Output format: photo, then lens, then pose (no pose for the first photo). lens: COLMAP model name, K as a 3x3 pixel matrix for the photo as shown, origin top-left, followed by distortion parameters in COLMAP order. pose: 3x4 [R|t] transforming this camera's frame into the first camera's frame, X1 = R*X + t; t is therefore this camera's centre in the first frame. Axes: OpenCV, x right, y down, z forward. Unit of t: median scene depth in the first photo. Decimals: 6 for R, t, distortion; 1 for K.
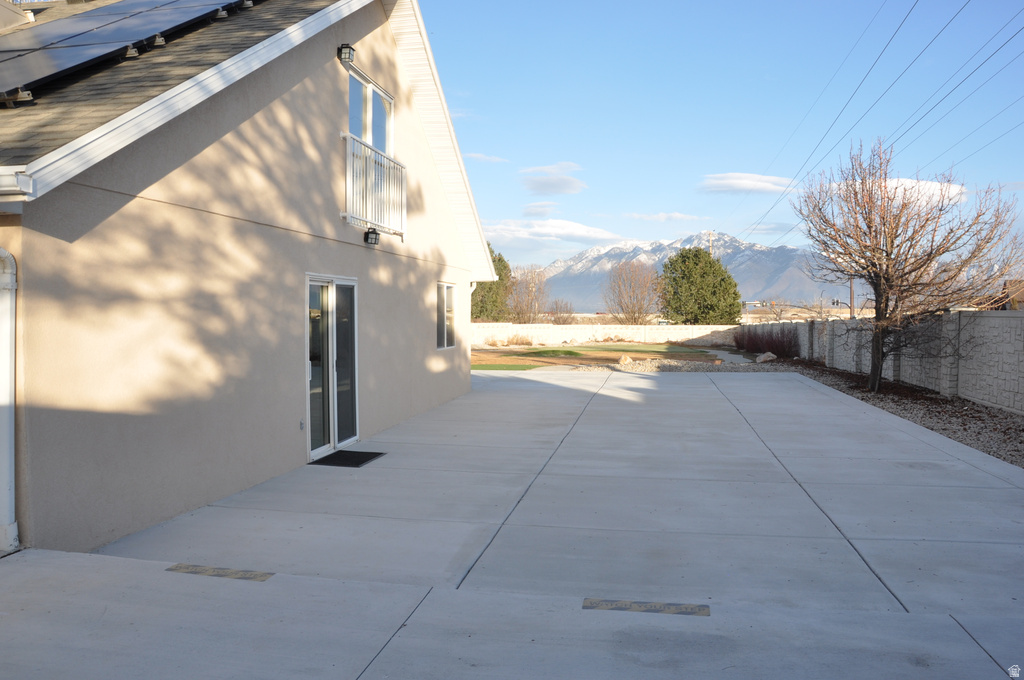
lens RADIAL K [[796.7, 0, 512.0], [0, 796.7, 340.0], [0, 0, 1]] dist [-0.154266, 0.116797]
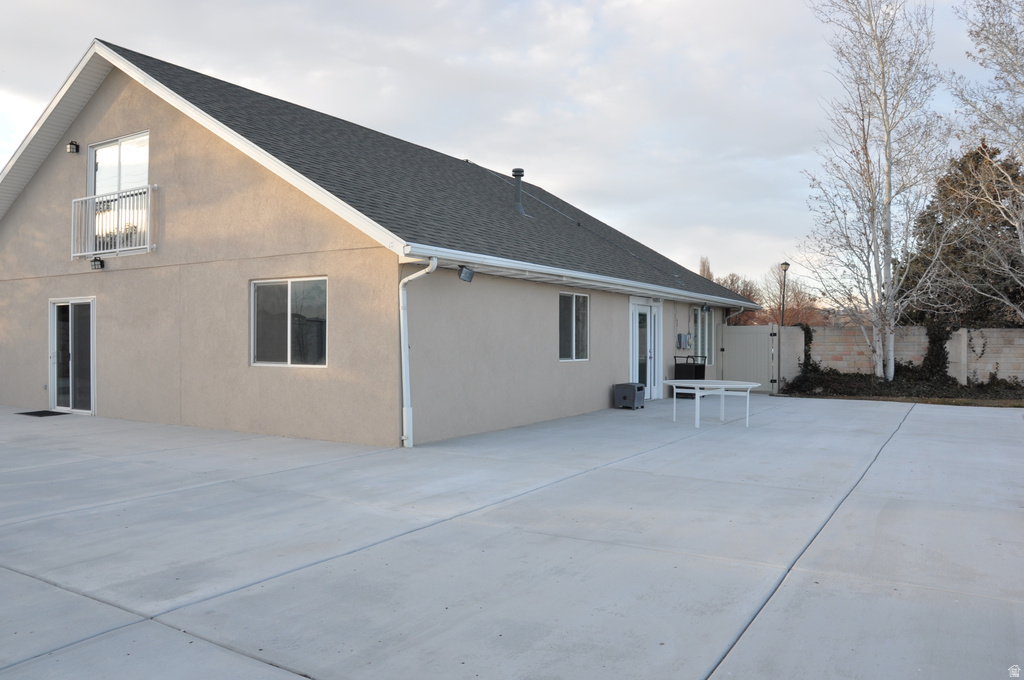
lens RADIAL K [[796.7, 0, 512.0], [0, 796.7, 340.0], [0, 0, 1]] dist [-0.154266, 0.116797]
pose [[-0.372339, -0.002924, -0.928092, 1.147467], [-0.041790, 0.999034, 0.013618, -0.073489], [0.927155, 0.043856, -0.372102, 3.235772]]
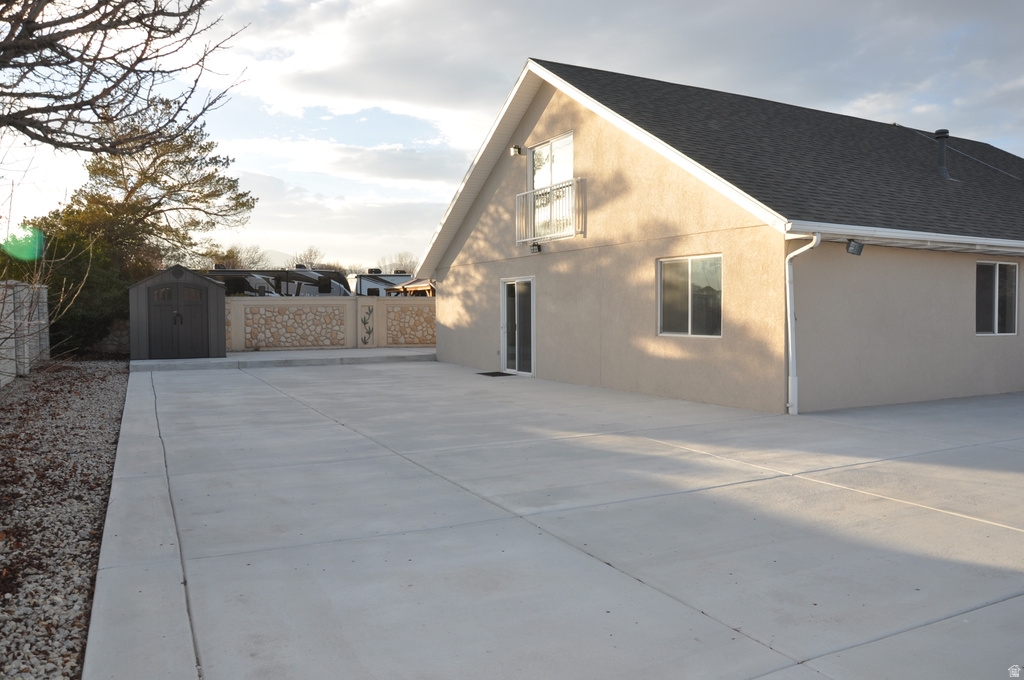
lens RADIAL K [[796.7, 0, 512.0], [0, 796.7, 340.0], [0, 0, 1]] dist [-0.154266, 0.116797]
pose [[-0.806121, 0.019480, -0.591430, 1.194731], [-0.024970, 0.997448, 0.066887, -0.079744], [0.591224, 0.068687, -0.803577, 3.406548]]
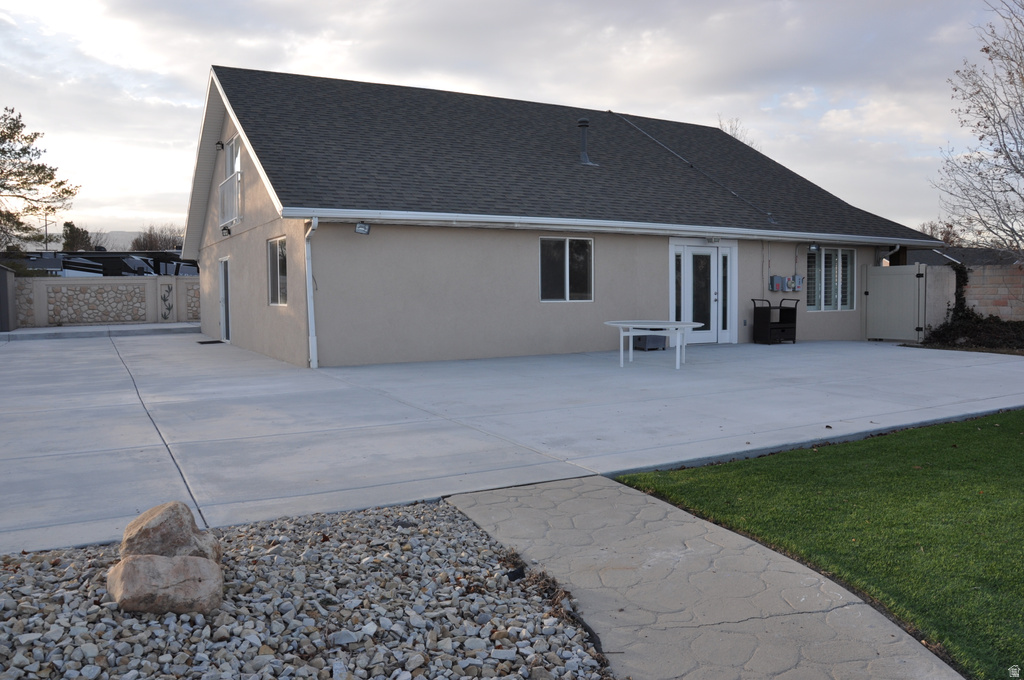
lens RADIAL K [[796.7, 0, 512.0], [0, 796.7, 340.0], [0, 0, 1]] dist [-0.154266, 0.116797]
pose [[-0.781862, 0.042398, -0.622008, 0.654417], [-0.019662, 0.995512, 0.092573, -0.092845], [0.623141, 0.084610, -0.777519, 4.227234]]
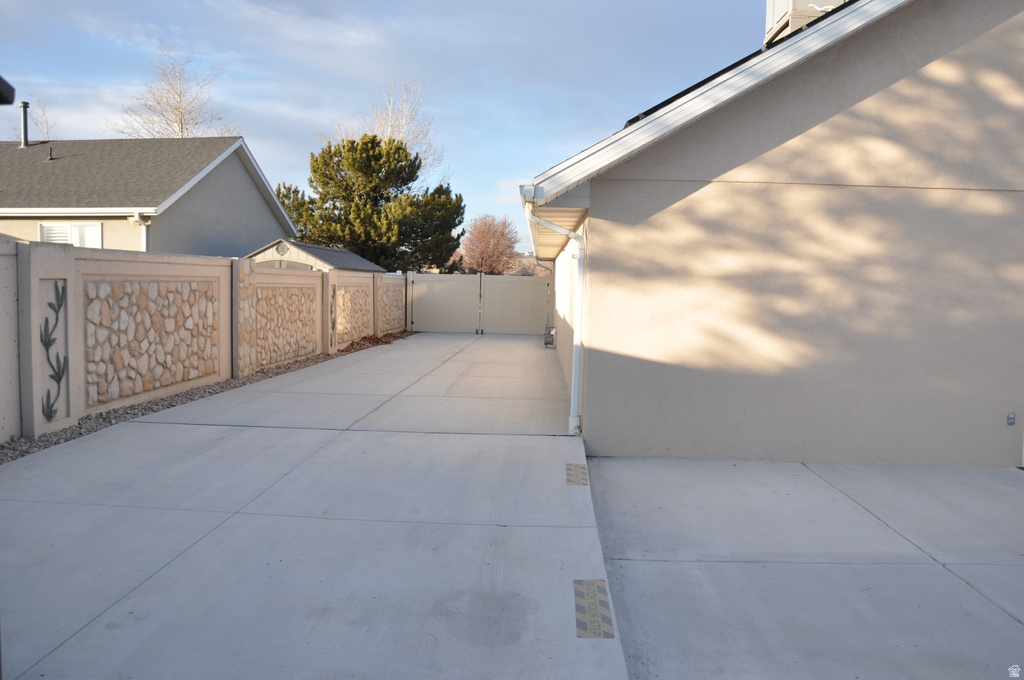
lens RADIAL K [[760.1, 0, 512.4], [0, 760.1, 376.5], [0, 0, 1]] dist [0.001000, 0.001961]
pose [[0.159336, 0.105226, -0.981600, 0.581935], [-0.081044, 0.992341, 0.093222, 0.014280], [0.983892, 0.064699, 0.166644, 0.469142]]
